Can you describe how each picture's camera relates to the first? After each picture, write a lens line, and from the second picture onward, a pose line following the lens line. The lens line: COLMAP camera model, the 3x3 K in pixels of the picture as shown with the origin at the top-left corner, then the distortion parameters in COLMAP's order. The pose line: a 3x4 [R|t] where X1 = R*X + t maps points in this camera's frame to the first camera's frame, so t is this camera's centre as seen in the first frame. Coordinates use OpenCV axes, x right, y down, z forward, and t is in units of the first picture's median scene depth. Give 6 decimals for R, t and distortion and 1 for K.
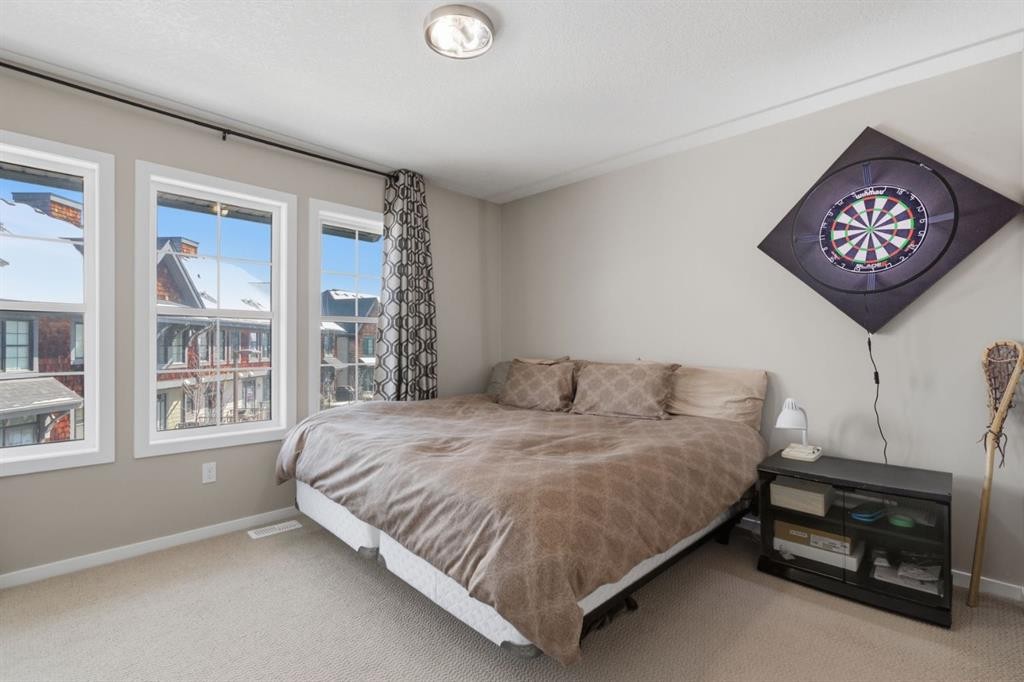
lens RADIAL K [[471.5, 0, 509.8], [0, 471.5, 352.4], [0, 0, 1]] dist [-0.000882, -0.000156]
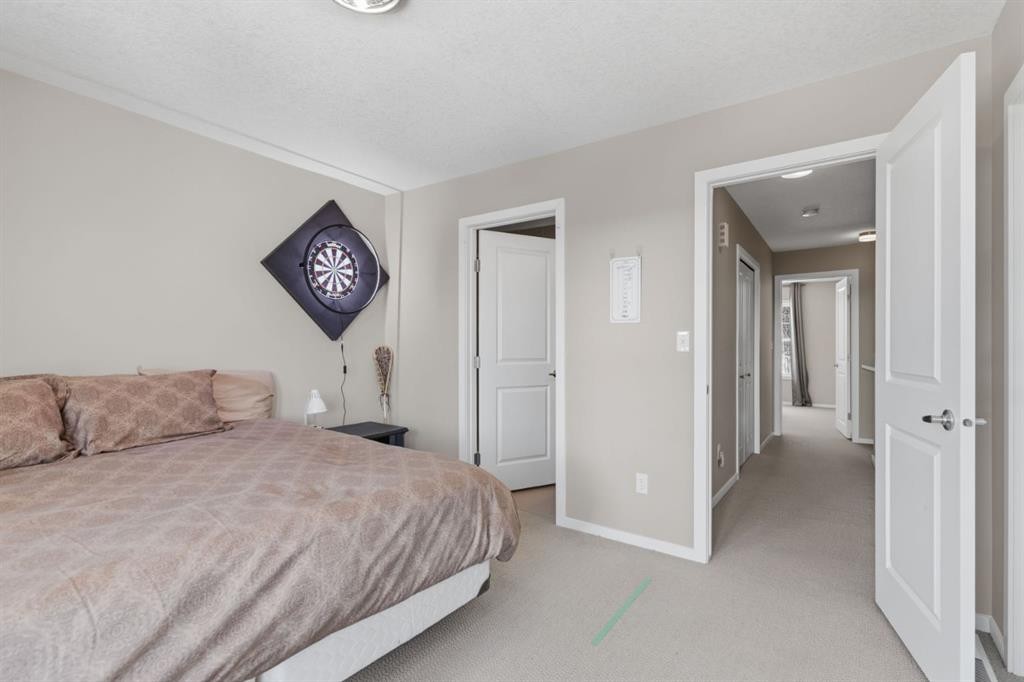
lens RADIAL K [[471.5, 0, 509.8], [0, 471.5, 352.4], [0, 0, 1]] dist [-0.000882, -0.000156]
pose [[-0.161151, -0.015684, 0.986805, -0.795932], [0.011257, 0.999779, 0.017728, -0.022781], [-0.986866, 0.013965, -0.160939, 0.707305]]
